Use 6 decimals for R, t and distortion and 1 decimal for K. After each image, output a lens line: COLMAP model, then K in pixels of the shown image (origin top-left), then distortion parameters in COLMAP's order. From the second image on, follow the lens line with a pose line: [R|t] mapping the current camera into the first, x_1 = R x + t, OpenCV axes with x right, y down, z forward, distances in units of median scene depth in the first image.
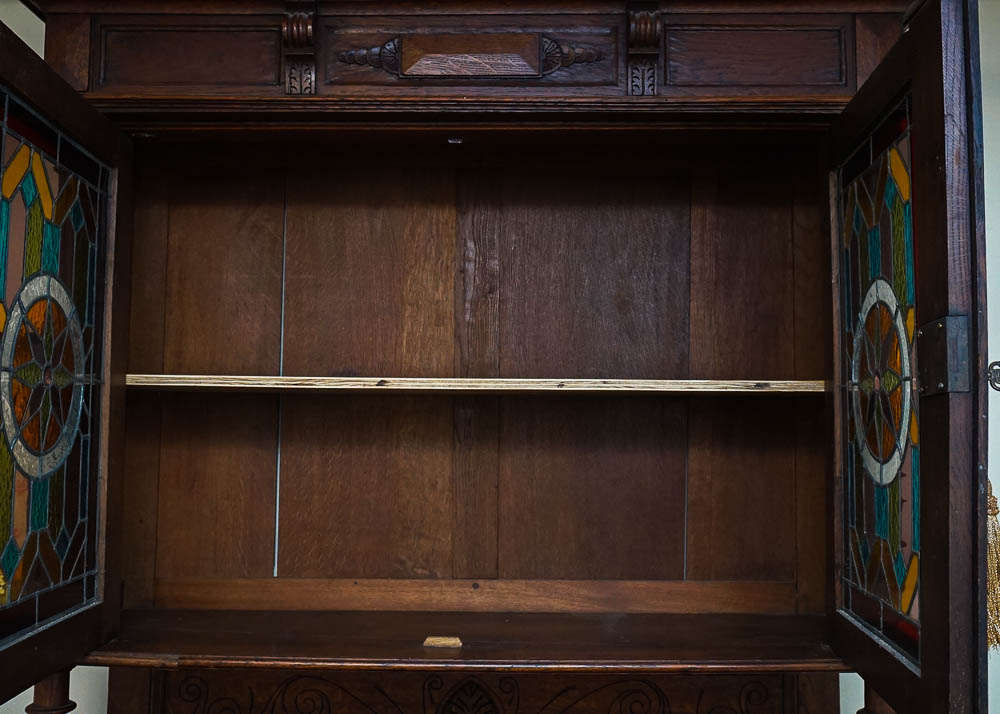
lens RADIAL K [[1036.1, 0, 500.0], [0, 1036.1, 357.0], [0, 0, 1]] dist [-0.005858, -0.006691]
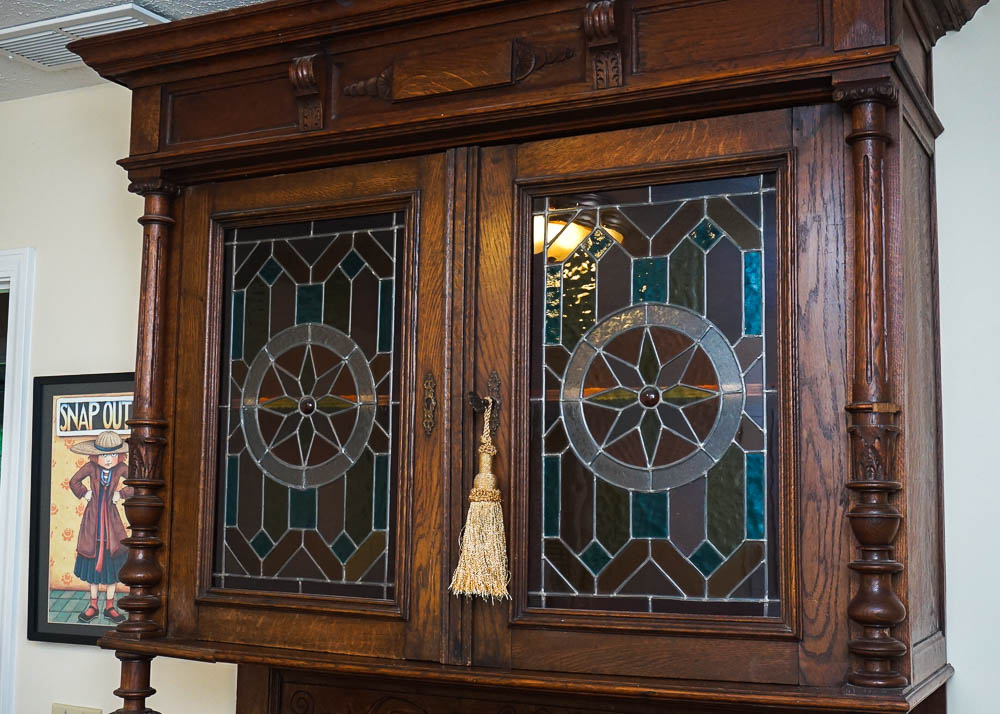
lens RADIAL K [[1396.6, 0, 561.3], [0, 1396.6, 355.2], [0, 0, 1]] dist [-0.036317, -0.008862]
pose [[0.890125, -0.048075, -0.453174, 0.666076], [0.032071, 0.998563, -0.042938, 0.046364], [0.454587, 0.023687, 0.890388, -0.154796]]
